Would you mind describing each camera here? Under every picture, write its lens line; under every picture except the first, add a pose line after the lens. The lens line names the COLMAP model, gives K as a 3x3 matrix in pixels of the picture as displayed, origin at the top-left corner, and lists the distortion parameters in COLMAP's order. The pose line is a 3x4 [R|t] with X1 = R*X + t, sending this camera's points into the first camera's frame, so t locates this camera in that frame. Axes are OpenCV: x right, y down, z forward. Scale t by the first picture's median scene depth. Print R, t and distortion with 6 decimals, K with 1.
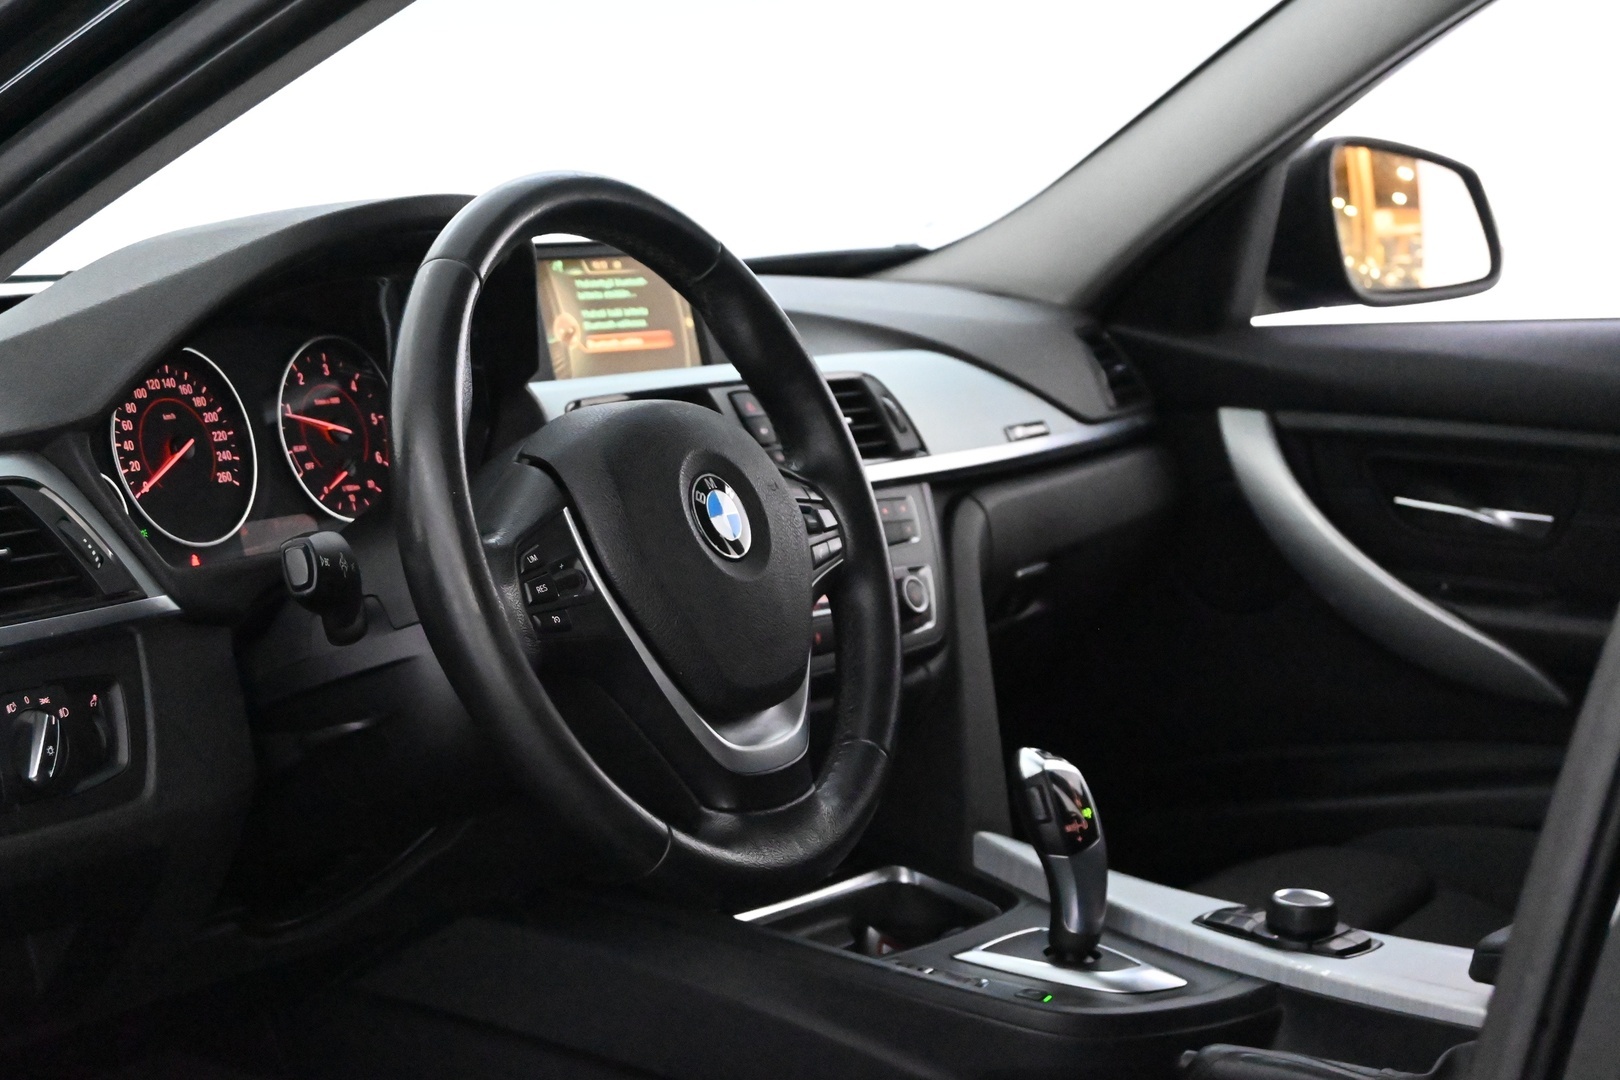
lens RADIAL K [[3241.1, 0, 849.8], [0, 3241.1, 470.0], [0, 0, 1]] dist [0.658675, 0.000000]
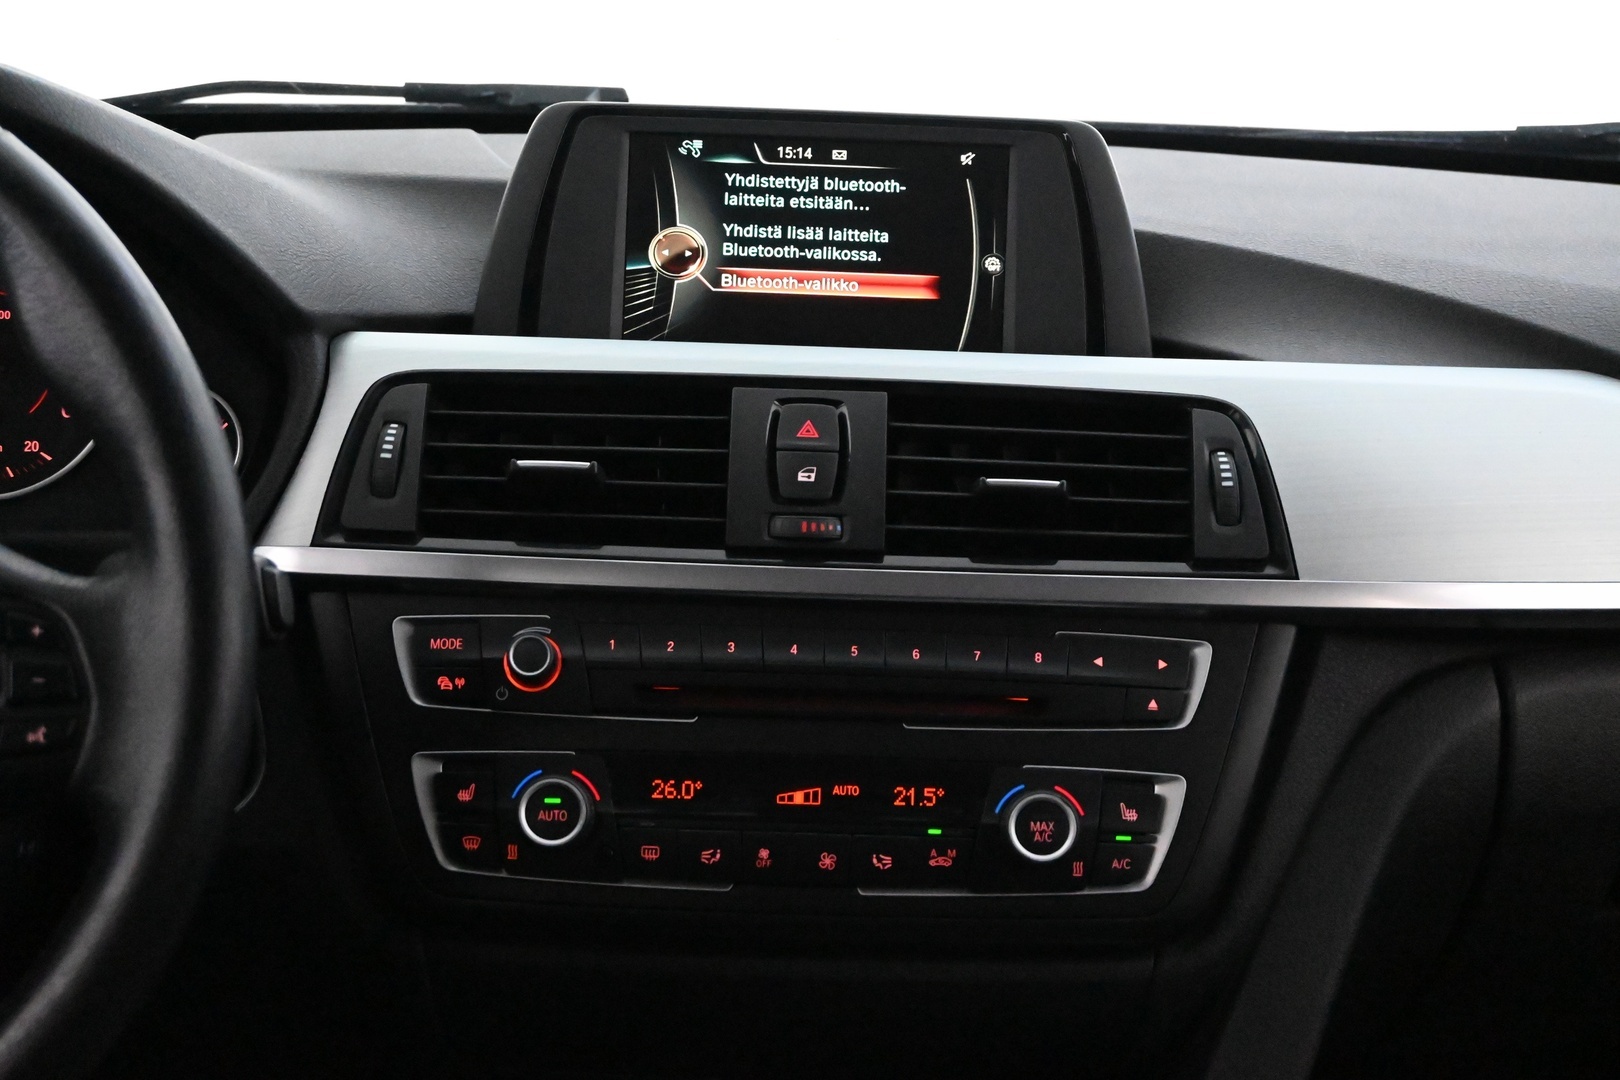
lens RADIAL K [[2734.3, 0, 819.9], [0, 2734.3, 535.8], [0, 0, 1]] dist [0.011572, 0.000000]
pose [[0.588473, 0.211343, -0.780406, 0.341366], [-0.119418, 0.977365, 0.174634, -0.083467], [0.799650, -0.009573, 0.600391, 0.706598]]
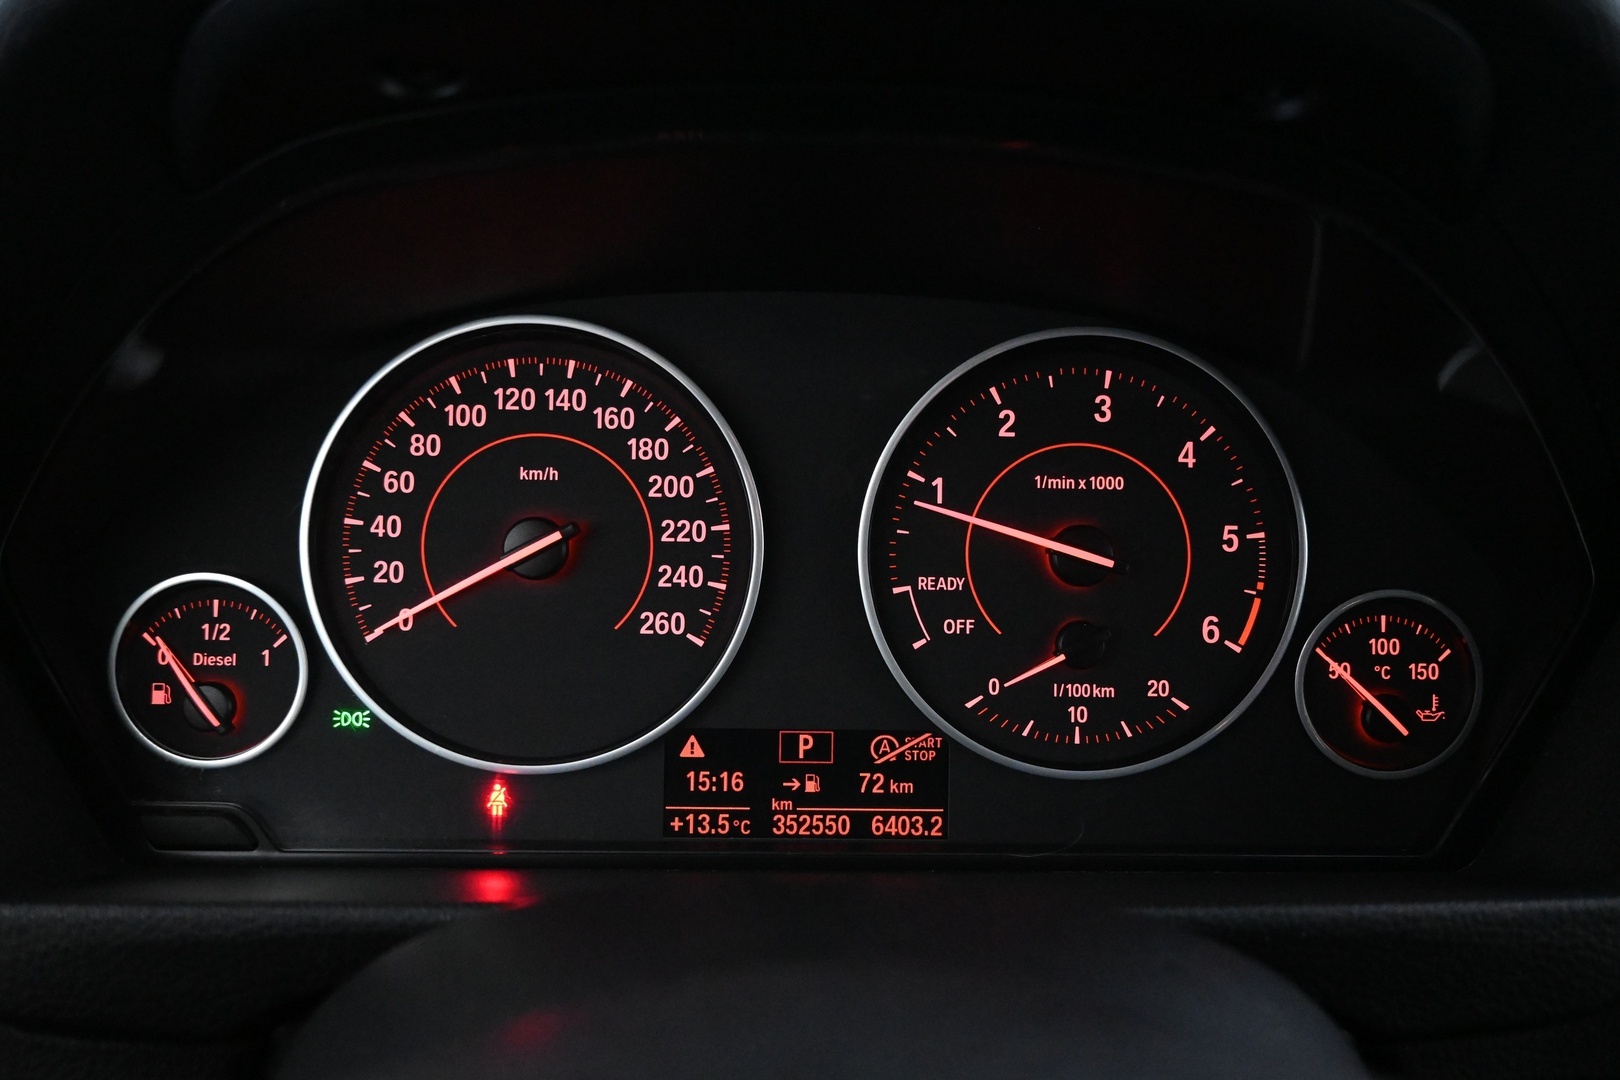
lens RADIAL K [[1199.7, 0, 809.4], [0, 1199.7, 553.1], [0, 0, 1]] dist [0.000437, 0.001076]
pose [[0.502891, 0.230570, -0.833030, -0.038356], [-0.103414, 0.972892, 0.206851, -0.035834], [0.858141, -0.017876, 0.513103, 0.783968]]
